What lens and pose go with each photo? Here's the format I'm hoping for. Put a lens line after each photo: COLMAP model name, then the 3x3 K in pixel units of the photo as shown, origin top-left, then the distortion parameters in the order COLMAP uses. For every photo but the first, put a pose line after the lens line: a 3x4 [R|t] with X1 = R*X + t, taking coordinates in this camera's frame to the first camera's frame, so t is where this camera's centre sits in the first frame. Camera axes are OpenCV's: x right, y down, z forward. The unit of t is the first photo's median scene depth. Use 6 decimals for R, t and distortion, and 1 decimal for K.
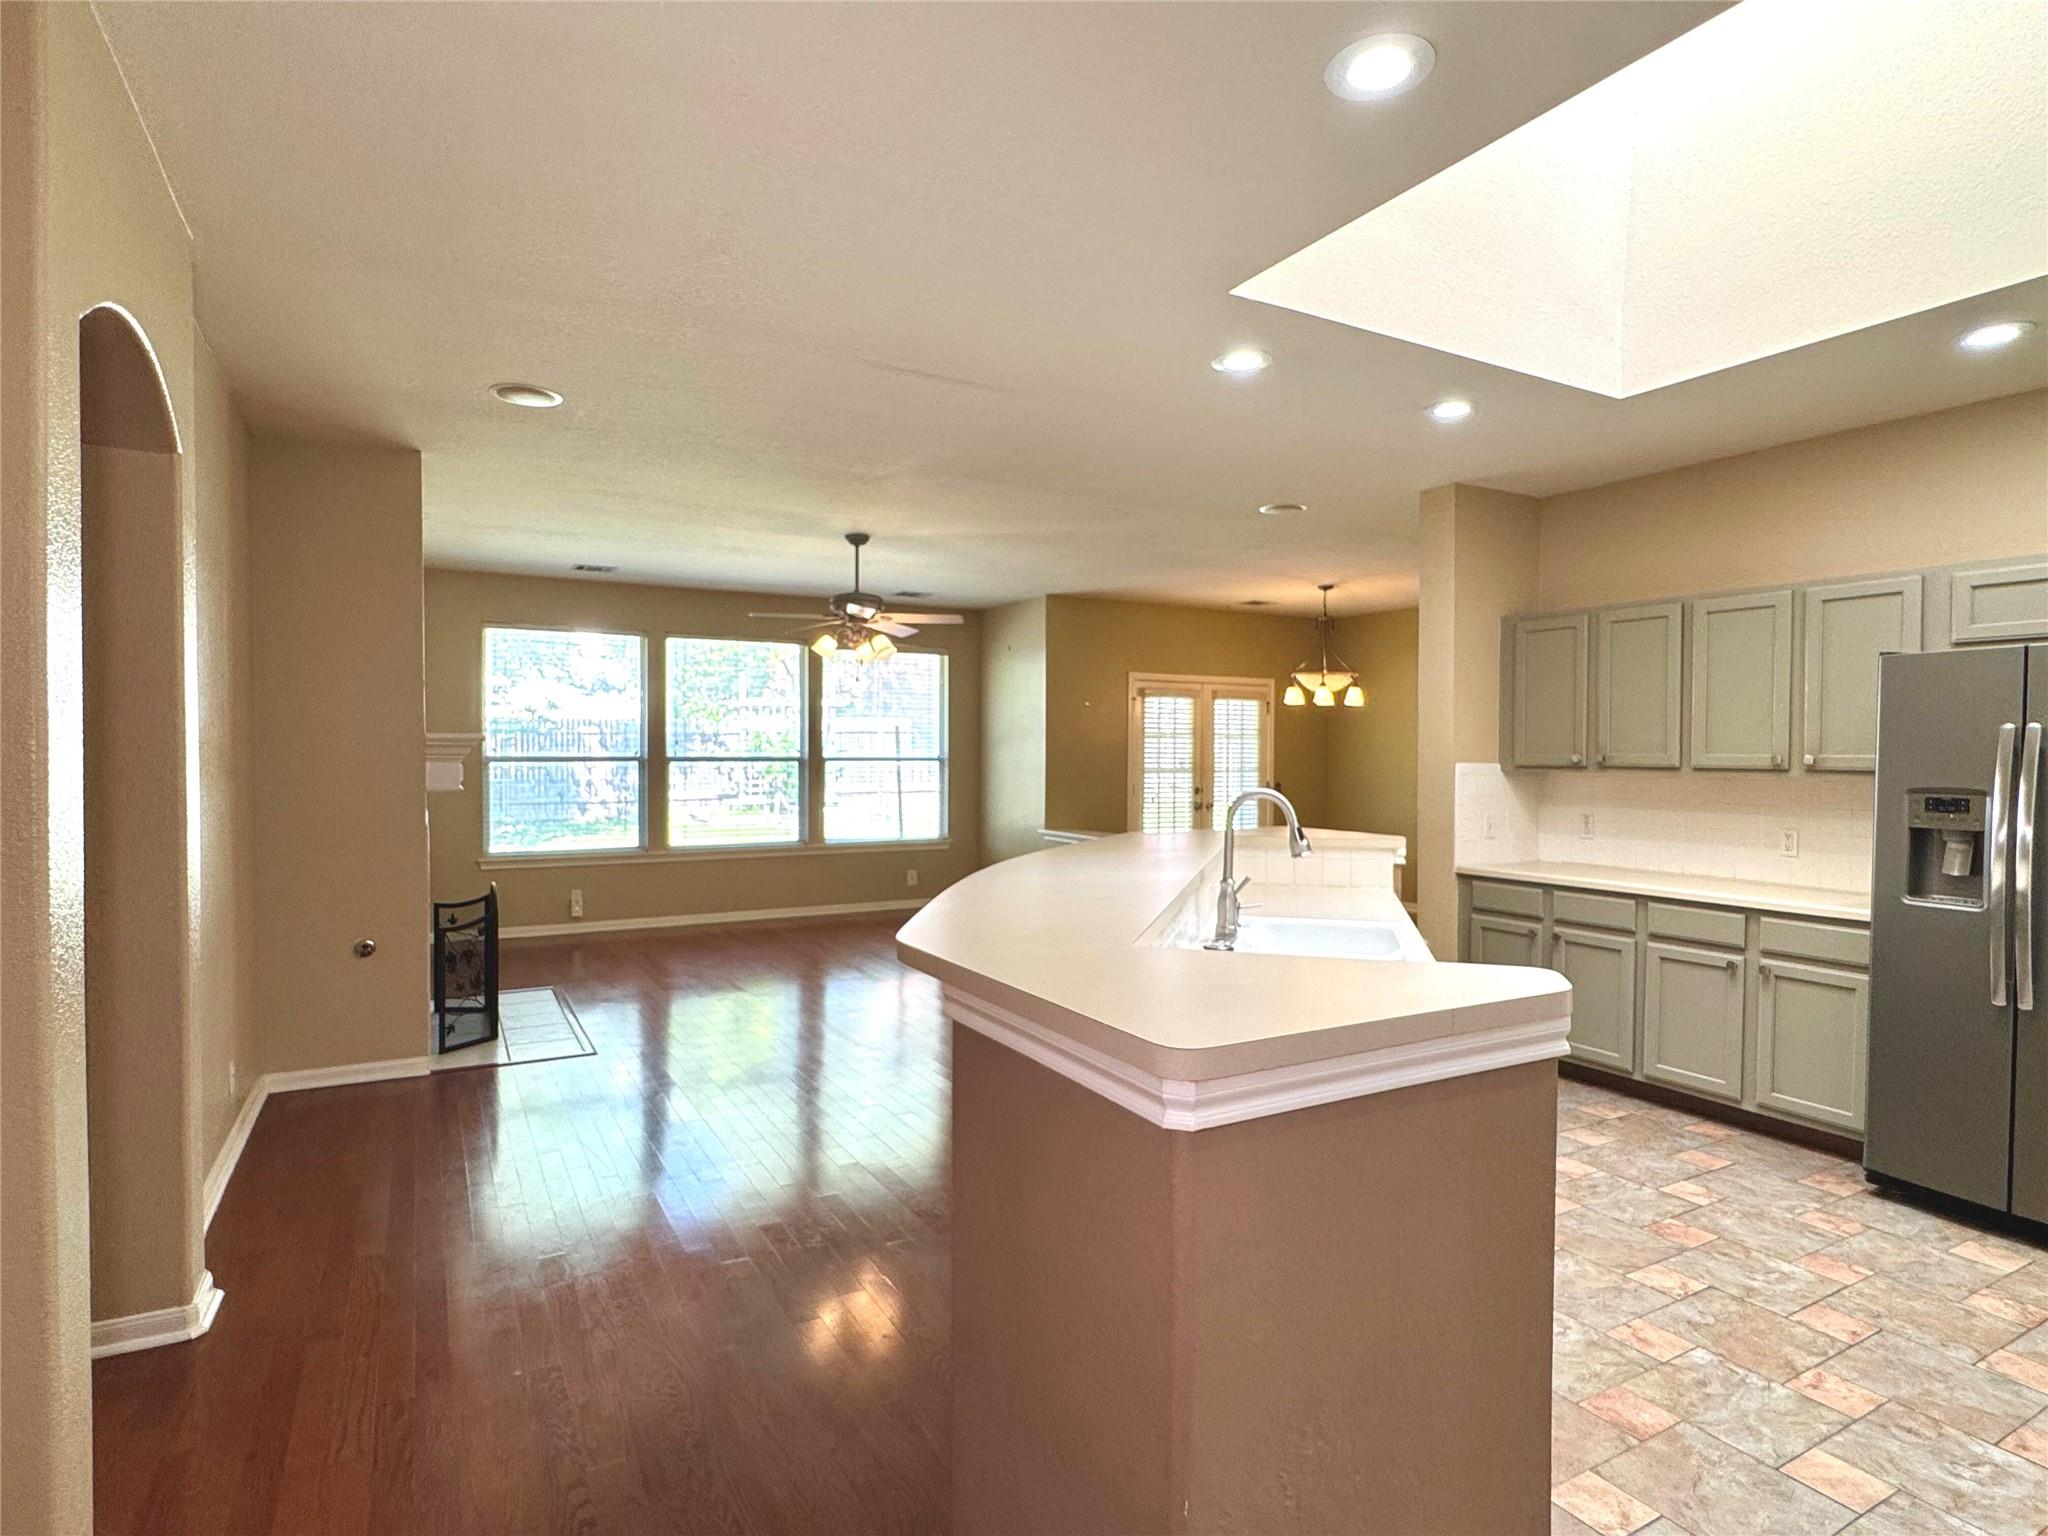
lens RADIAL K [[1073.0, 0, 1020.0], [0, 1073.0, 766.1], [0, 0, 1]] dist [-0.002905, -0.001247]
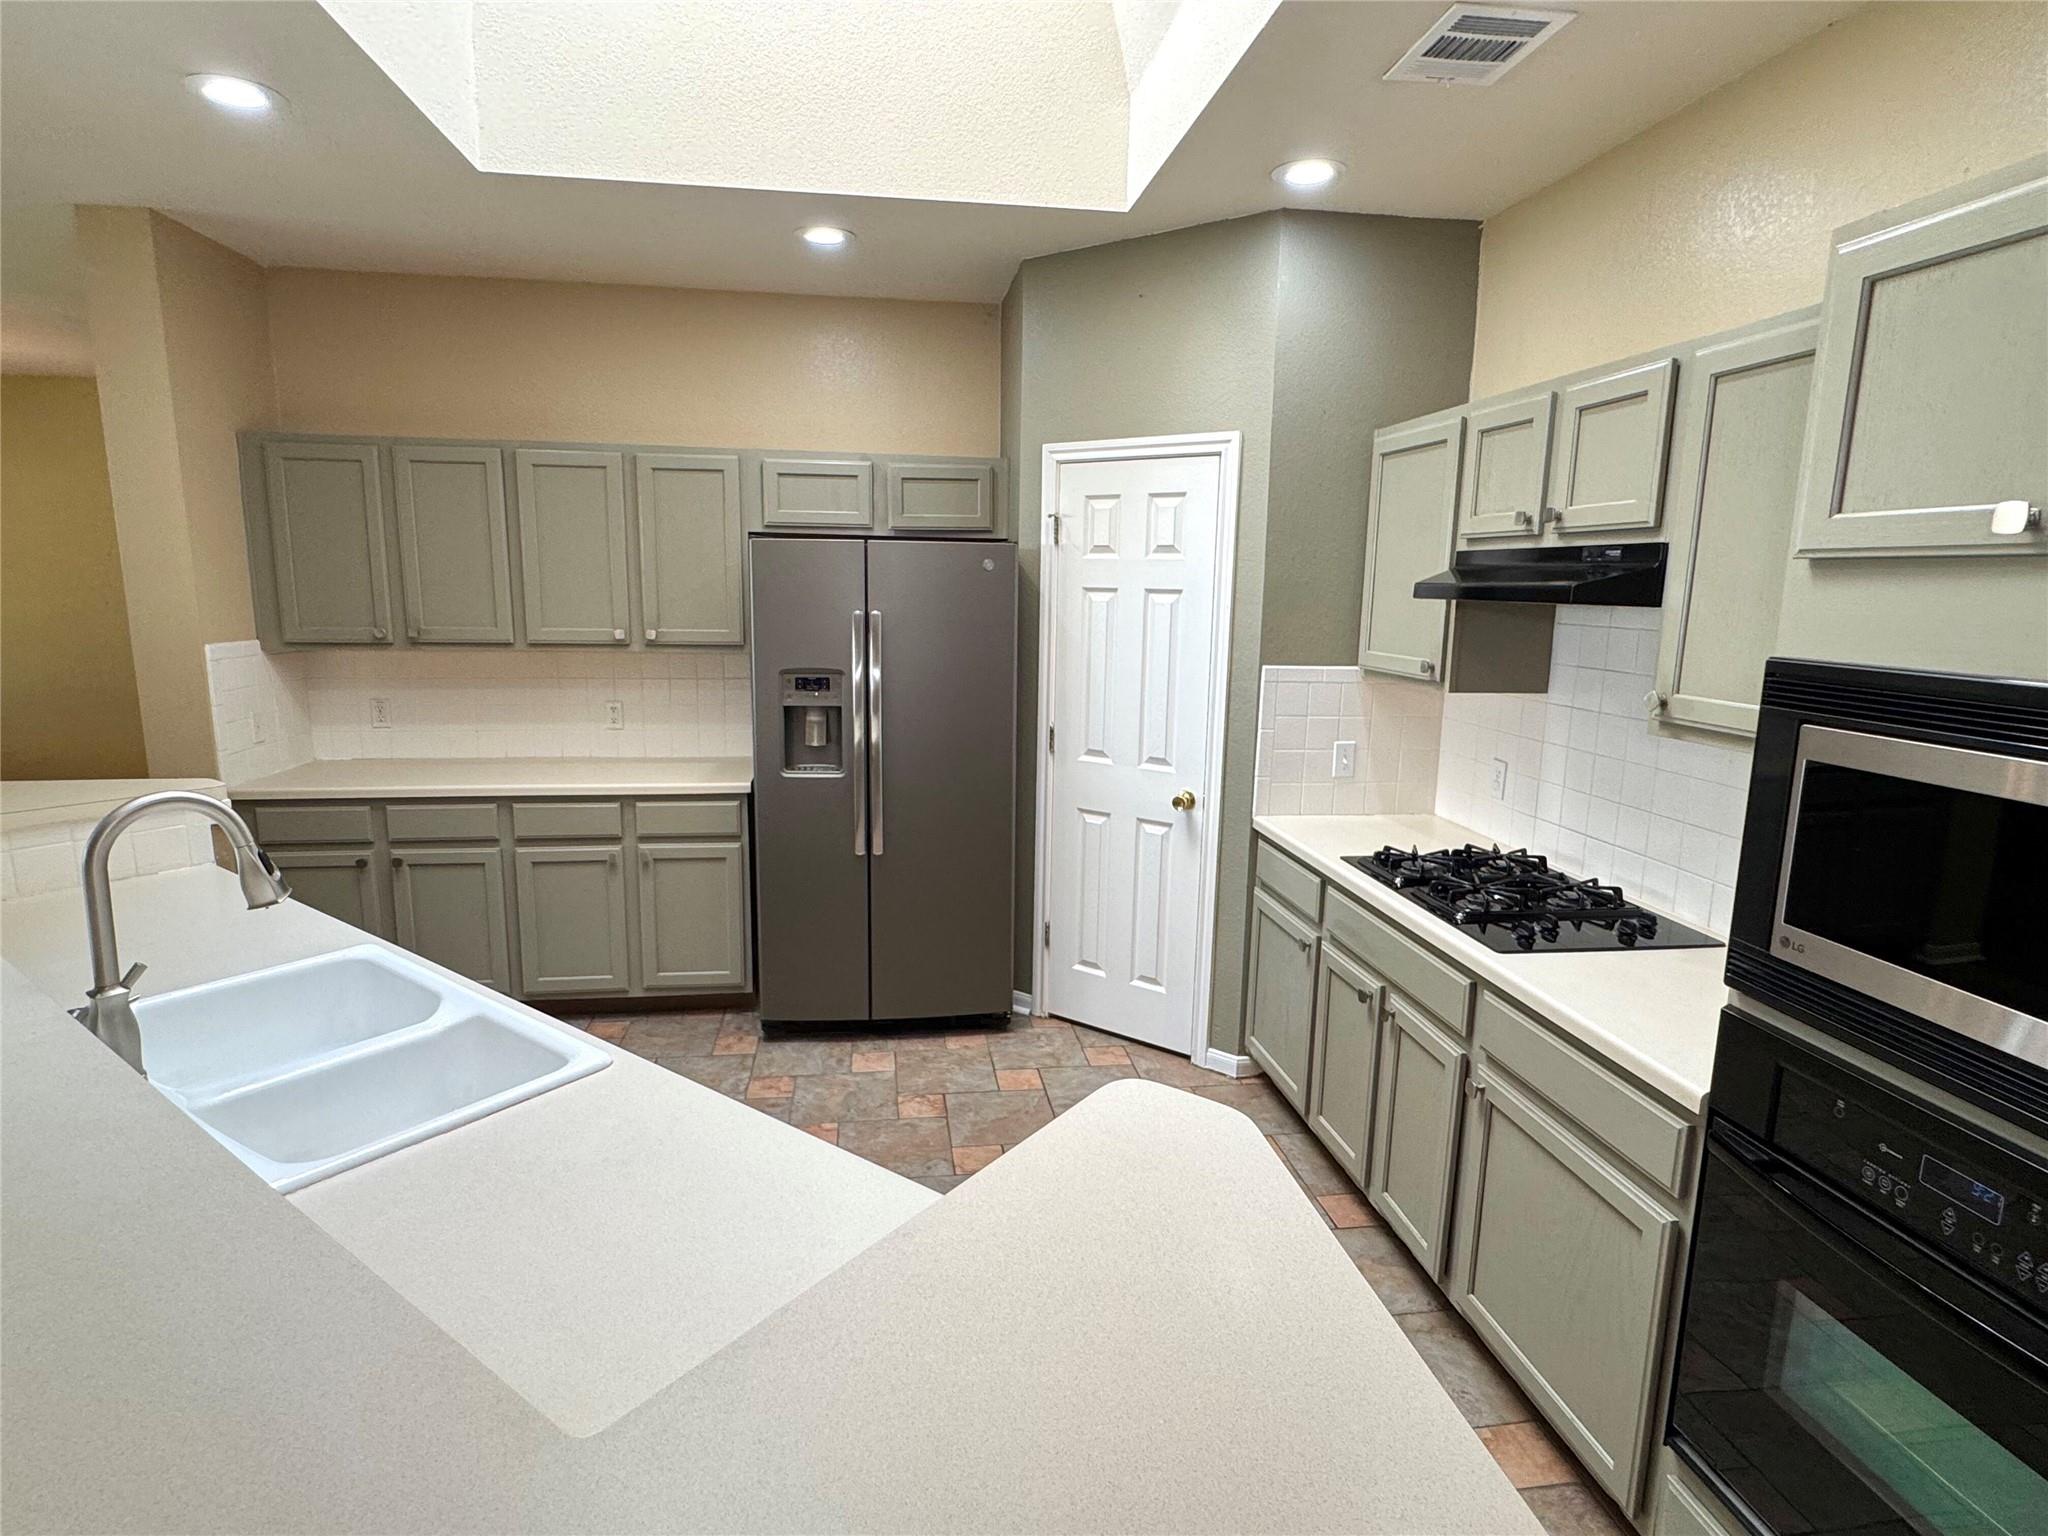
lens RADIAL K [[1073.0, 0, 1019.4], [0, 1073.0, 774.0], [0, 0, 1]] dist [-0.002905, -0.001247]
pose [[0.366230, -0.164400, 0.915887, -0.059749], [0.000411, 0.984298, 0.176515, -0.053363], [-0.930524, -0.064269, 0.360547, 0.324848]]
